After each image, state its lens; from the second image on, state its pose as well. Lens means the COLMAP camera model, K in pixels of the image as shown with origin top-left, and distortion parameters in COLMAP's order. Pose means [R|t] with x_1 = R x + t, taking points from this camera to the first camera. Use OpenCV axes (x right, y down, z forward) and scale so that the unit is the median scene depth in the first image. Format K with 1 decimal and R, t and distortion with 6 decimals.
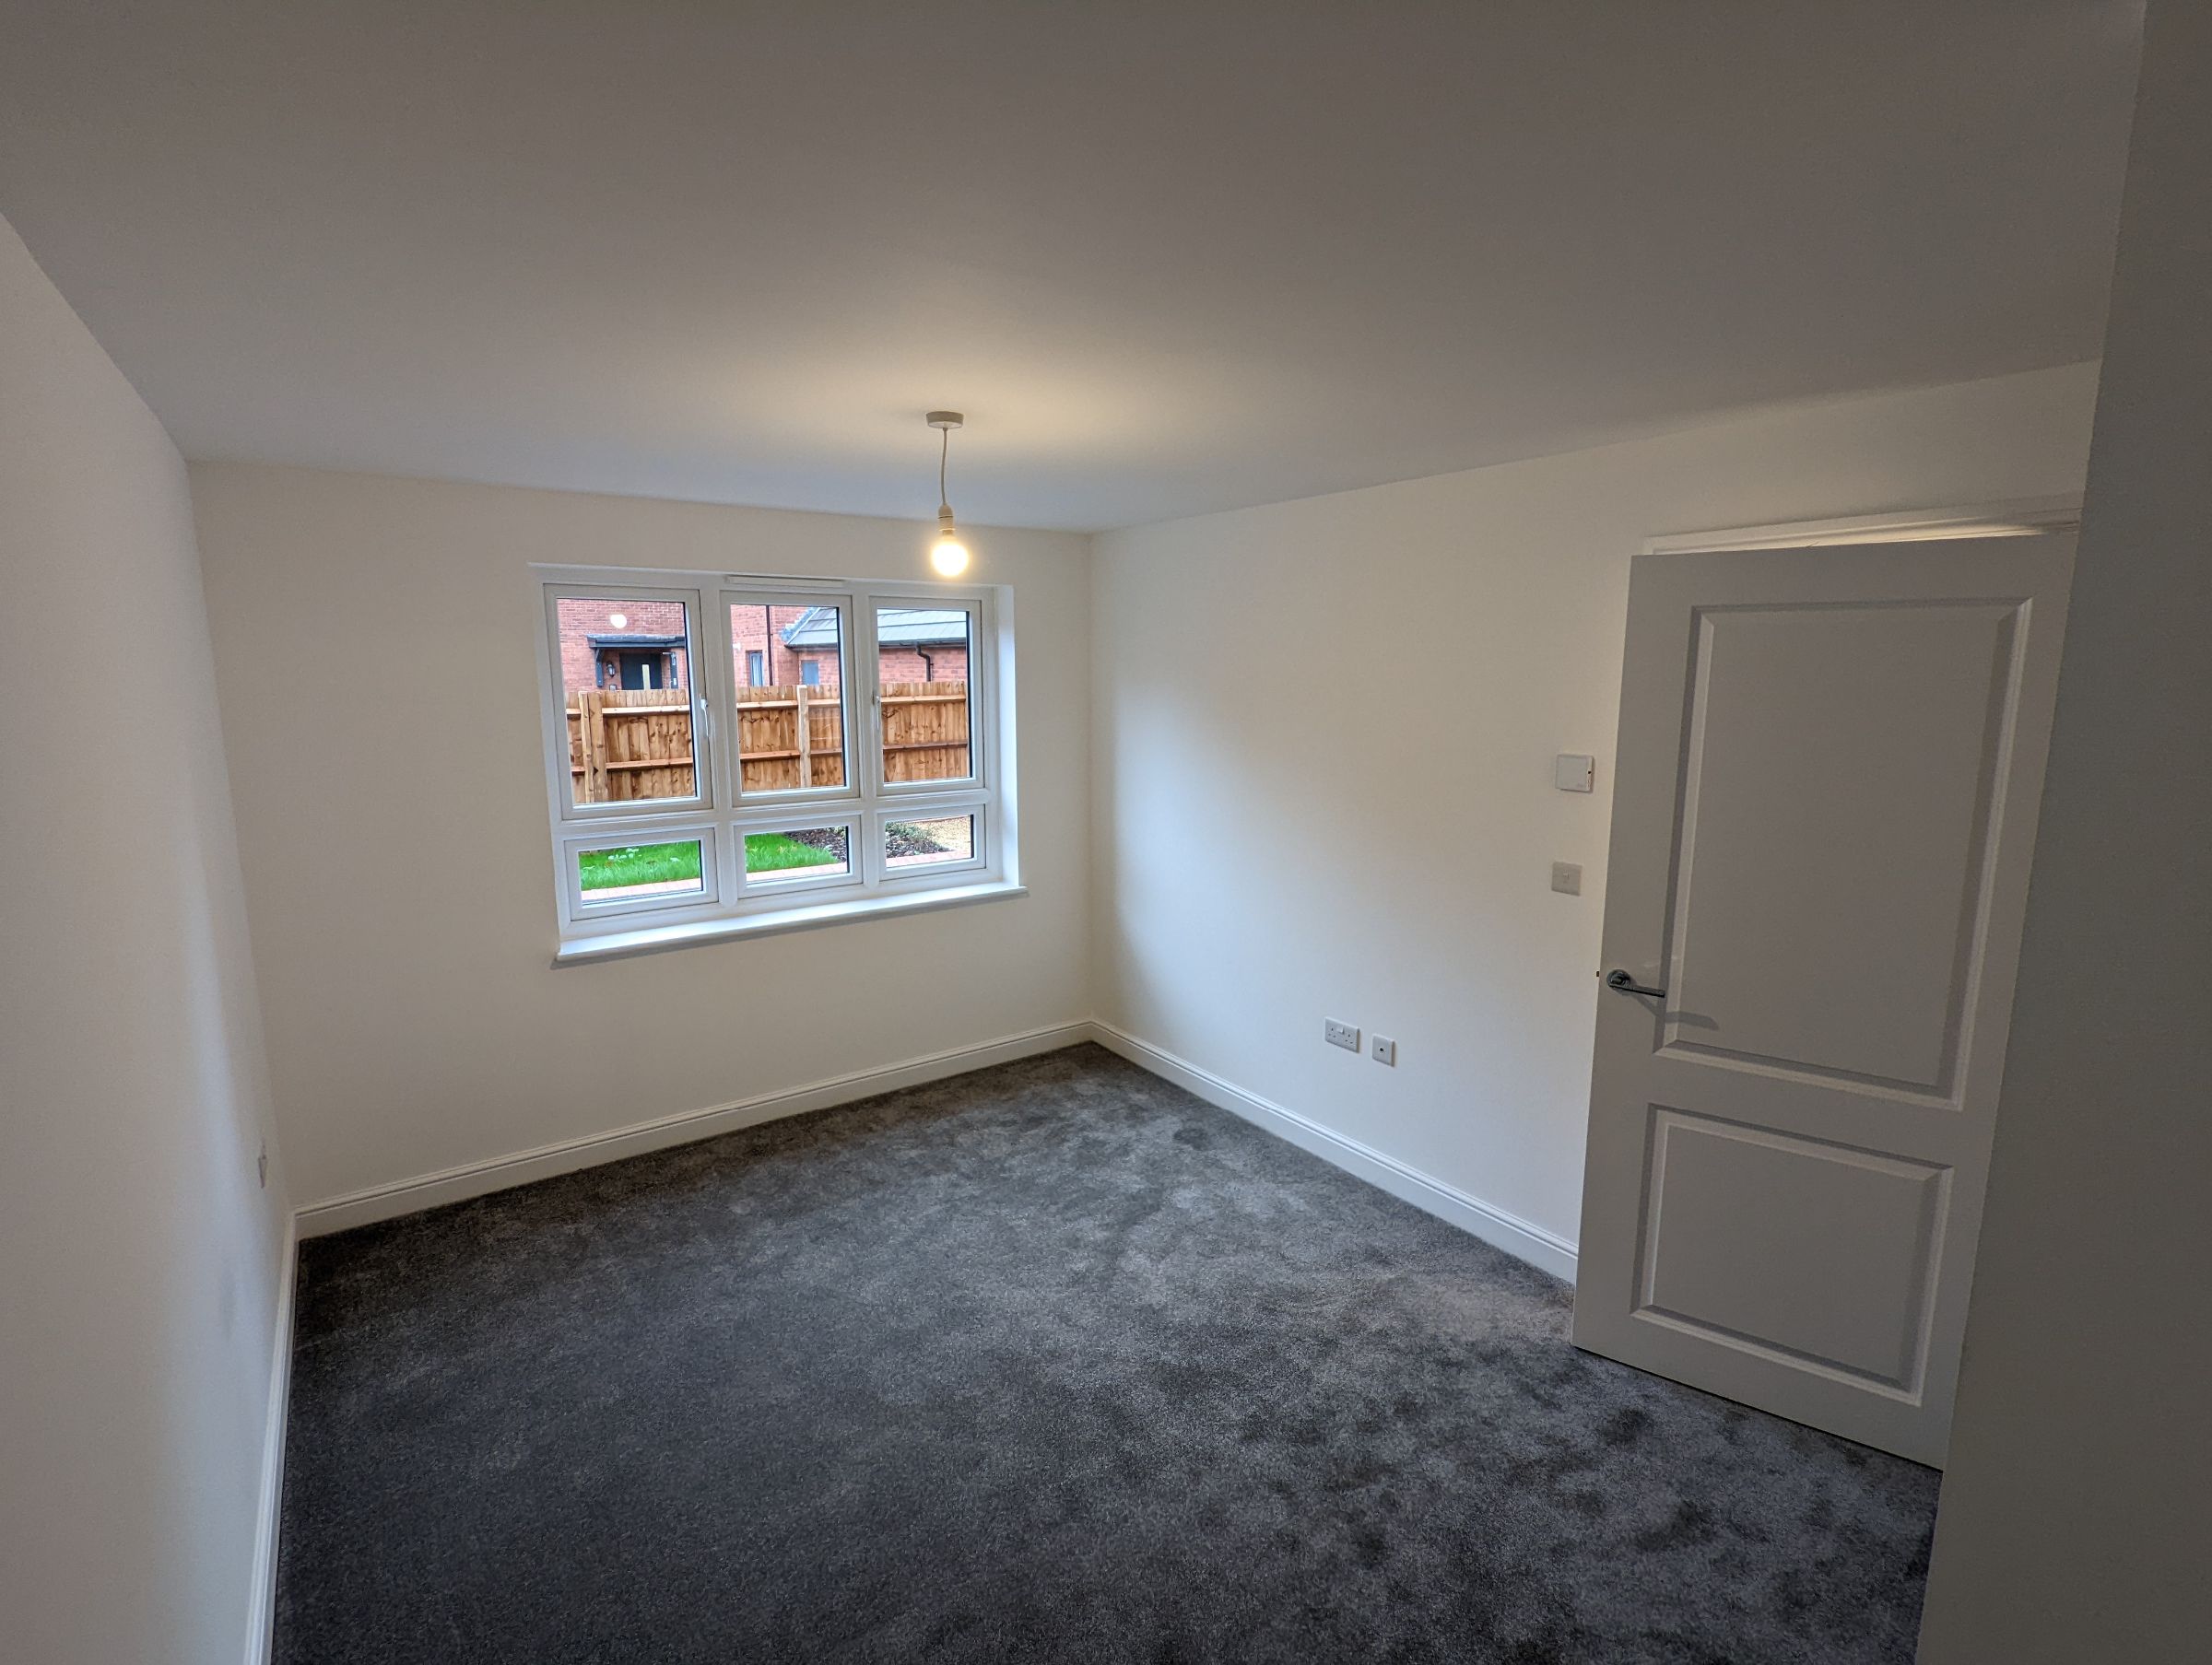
lens RADIAL K [[1051.2, 0, 1106.0], [0, 1051.2, 832.5], [0, 0, 1]] dist [-0.000531, 0.000876]
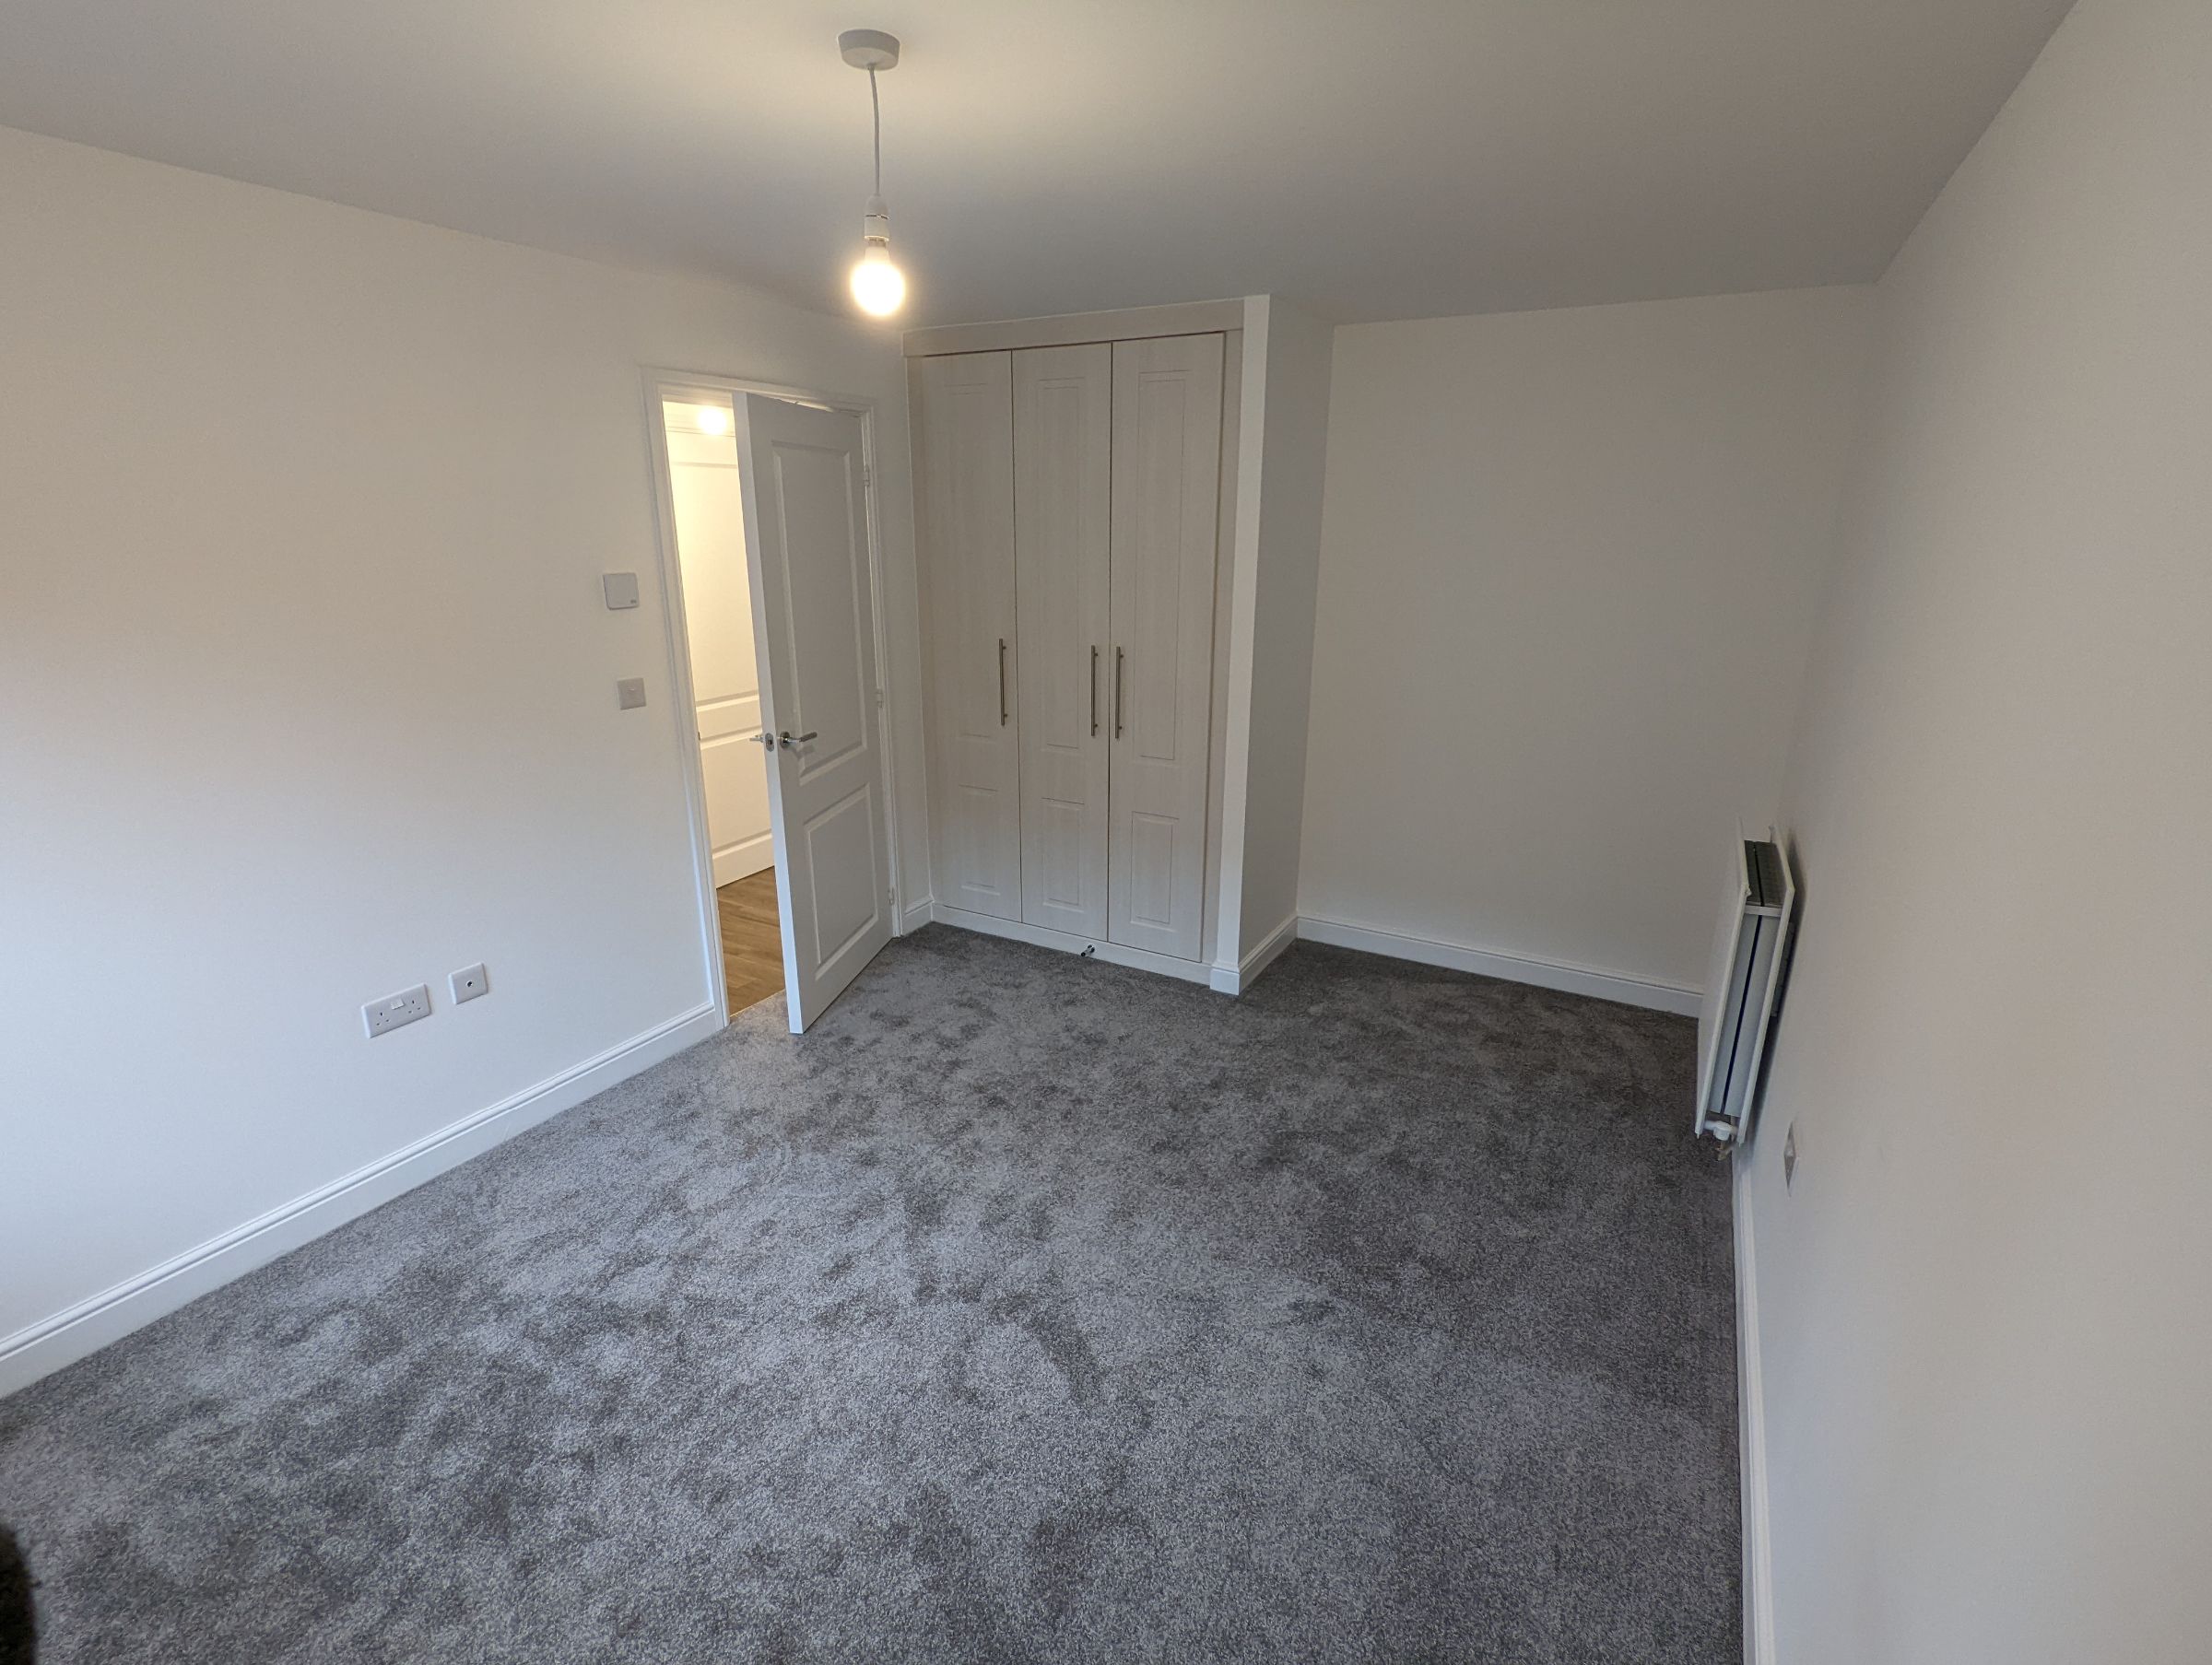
lens RADIAL K [[1051.2, 0, 1106.0], [0, 1051.2, 832.5], [0, 0, 1]] dist [-0.000531, 0.000876]
pose [[-0.426414, -0.265297, 0.864748, -0.543073], [0.133970, 0.926953, 0.350443, -0.101062], [-0.894552, 0.265284, -0.359724, 0.764134]]
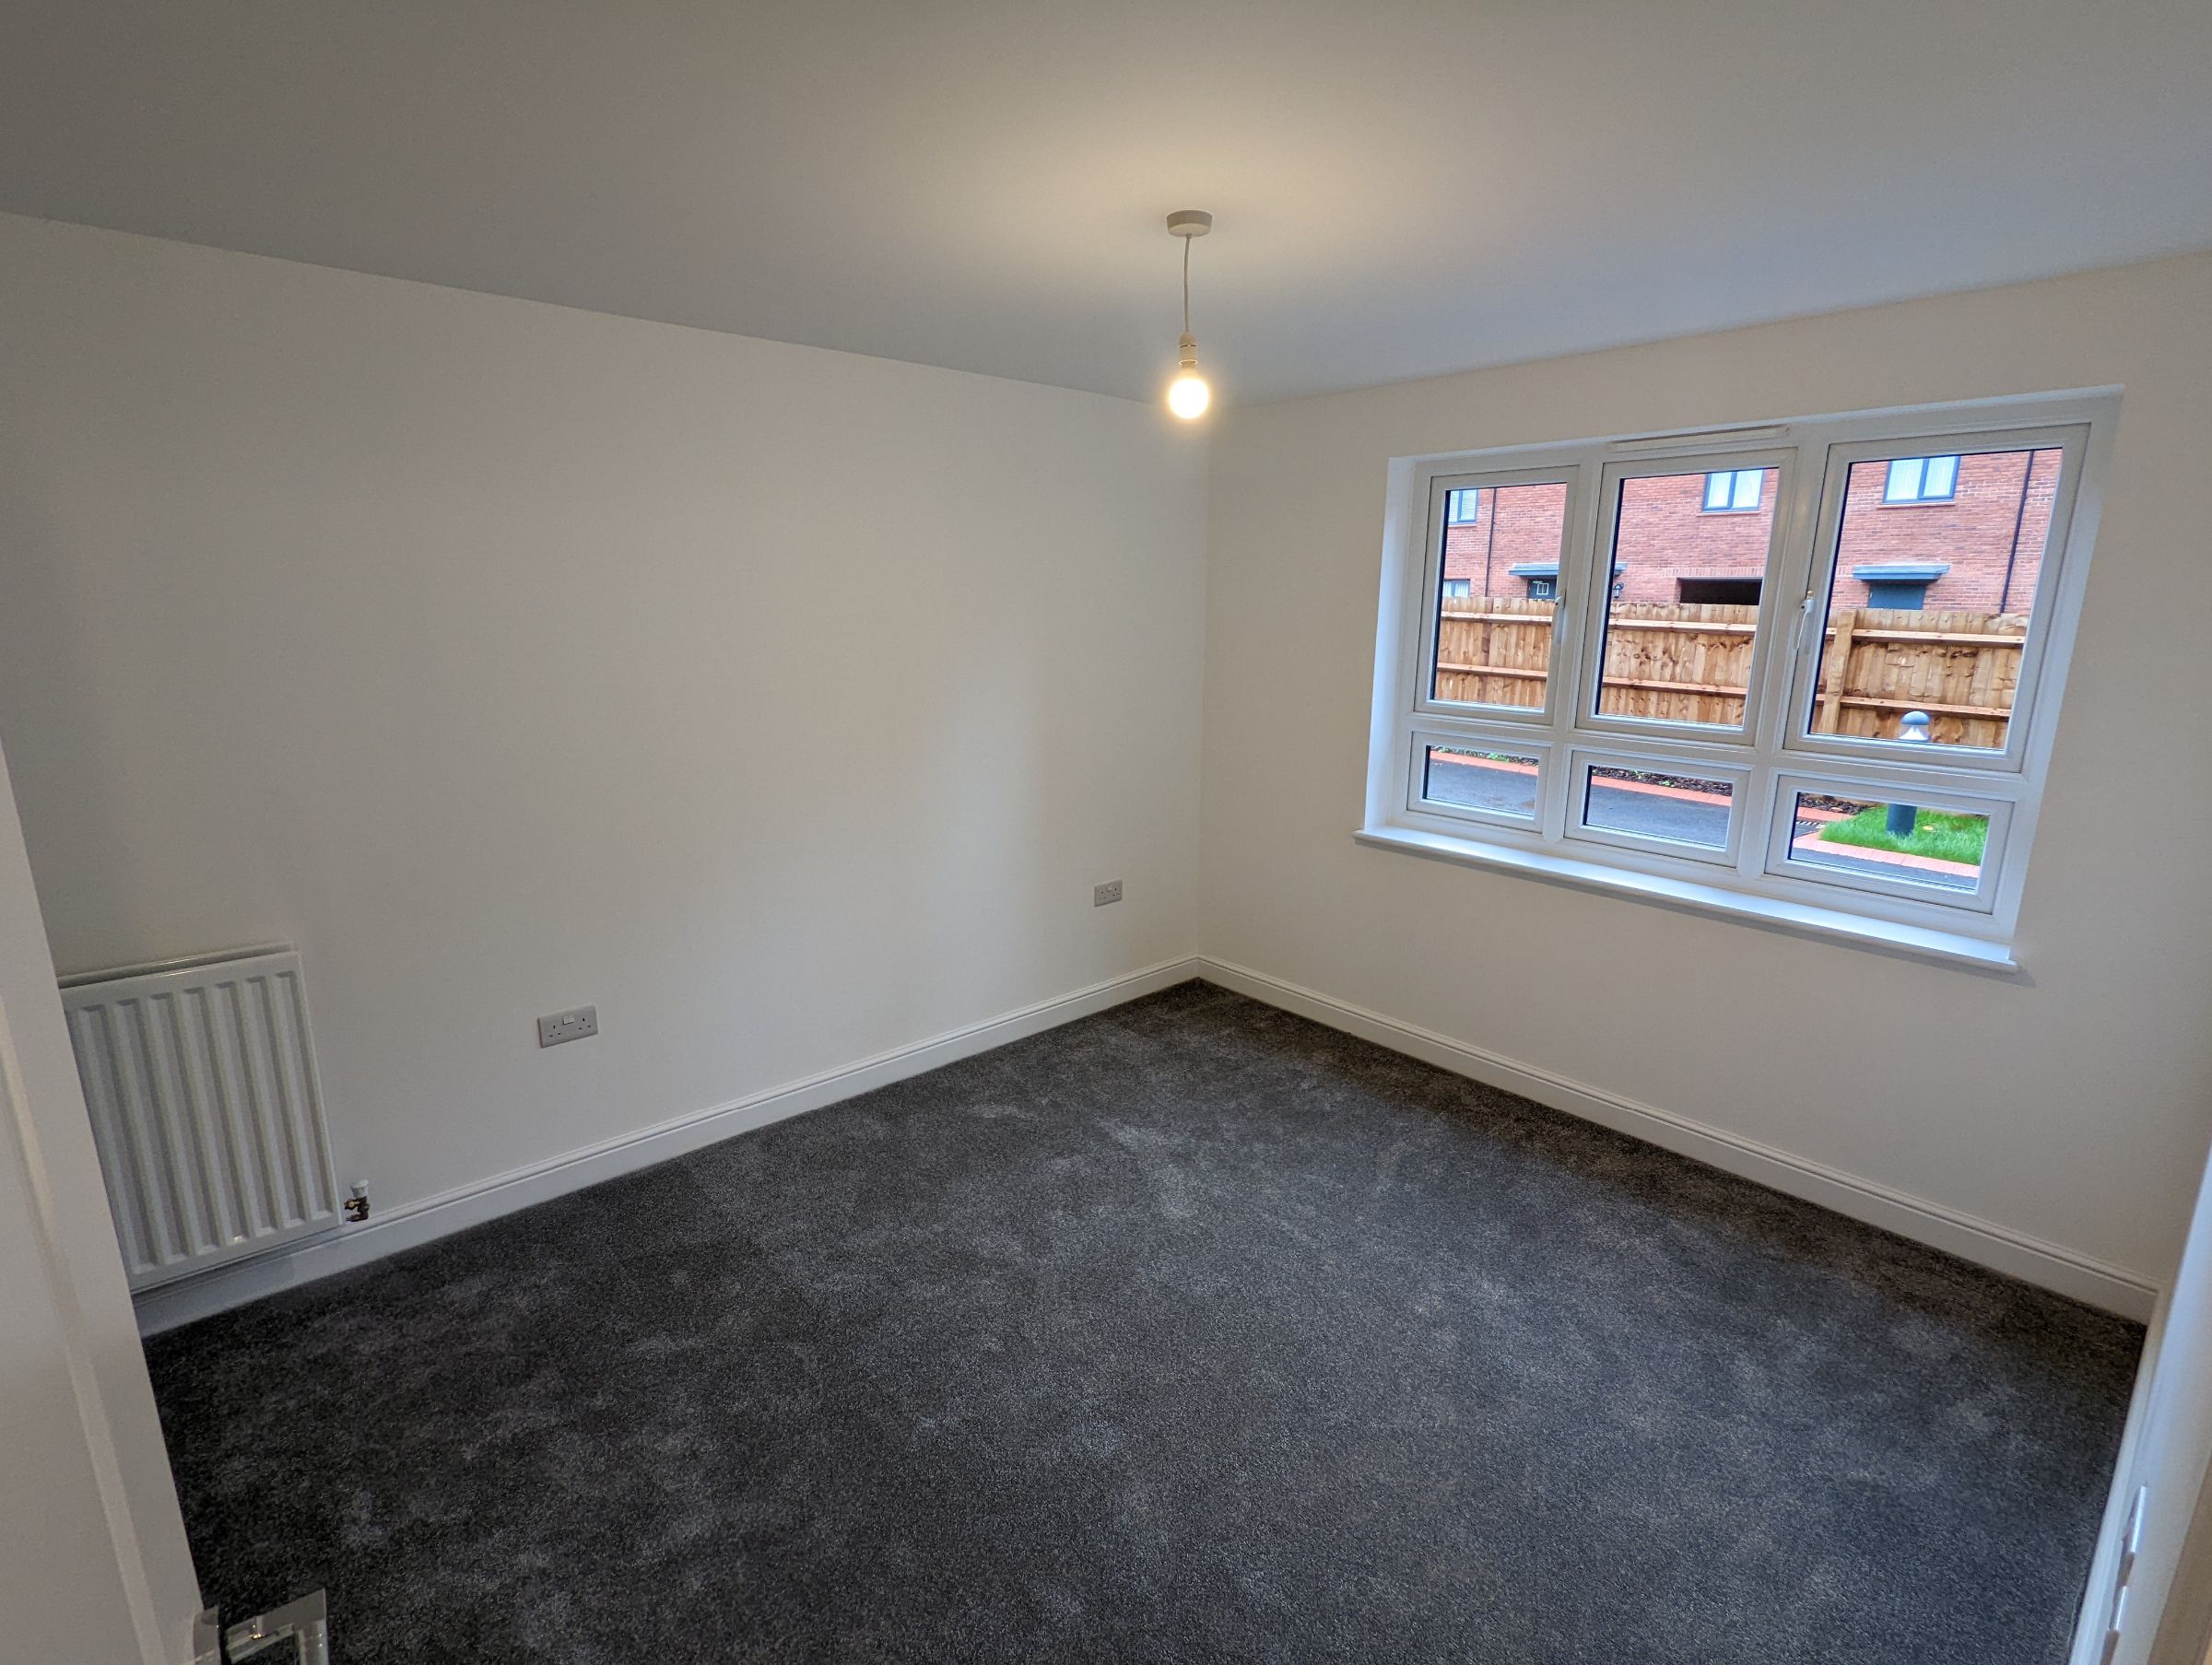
lens RADIAL K [[1035.9, 0, 1099.1], [0, 1035.9, 820.3], [0, 0, 1]] dist [-0.012802, -0.000155]
pose [[0.096541, 0.206210, -0.973734, 0.453274], [-0.162303, 0.968471, 0.189004, -0.050400], [0.982007, 0.139793, 0.126966, 0.559210]]
